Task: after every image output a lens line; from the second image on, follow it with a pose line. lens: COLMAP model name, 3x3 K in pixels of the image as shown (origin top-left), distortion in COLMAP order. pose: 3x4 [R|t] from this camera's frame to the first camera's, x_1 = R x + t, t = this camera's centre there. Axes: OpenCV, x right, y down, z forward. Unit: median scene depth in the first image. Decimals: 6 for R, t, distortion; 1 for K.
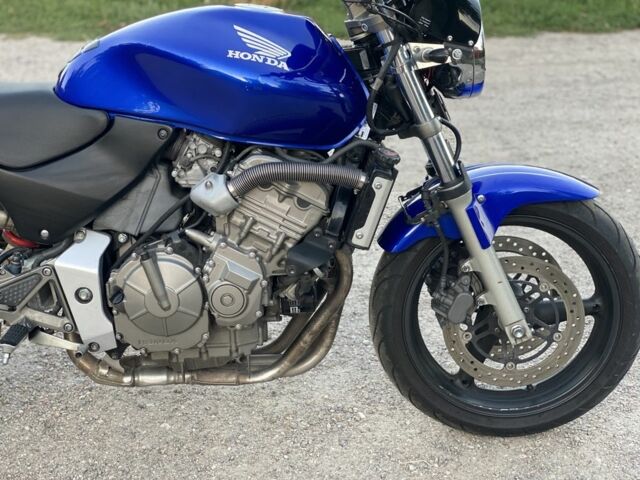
lens RADIAL K [[1028.4, 0, 320.0], [0, 1028.4, 240.0], [0, 0, 1]] dist [0.011699, 0.785309]
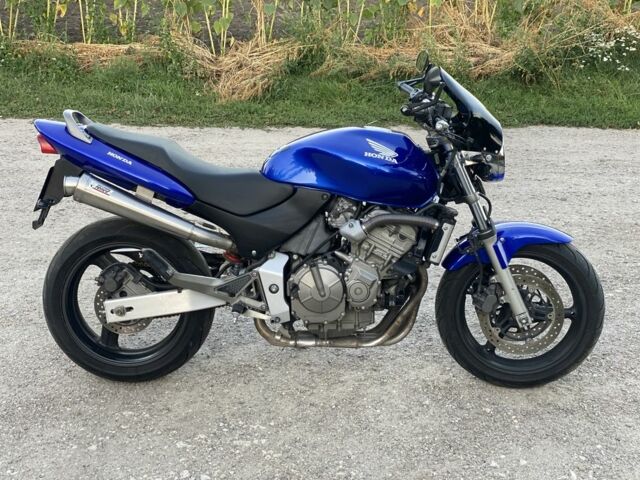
lens RADIAL K [[1028.4, 0, 320.0], [0, 1028.4, 240.0], [0, 0, 1]] dist [0.011699, 0.785309]
pose [[0.999717, 0.023365, -0.004490, -0.145584], [-0.023720, 0.993463, -0.111661, 0.164491], [0.001852, 0.111736, 0.993736, -0.739835]]
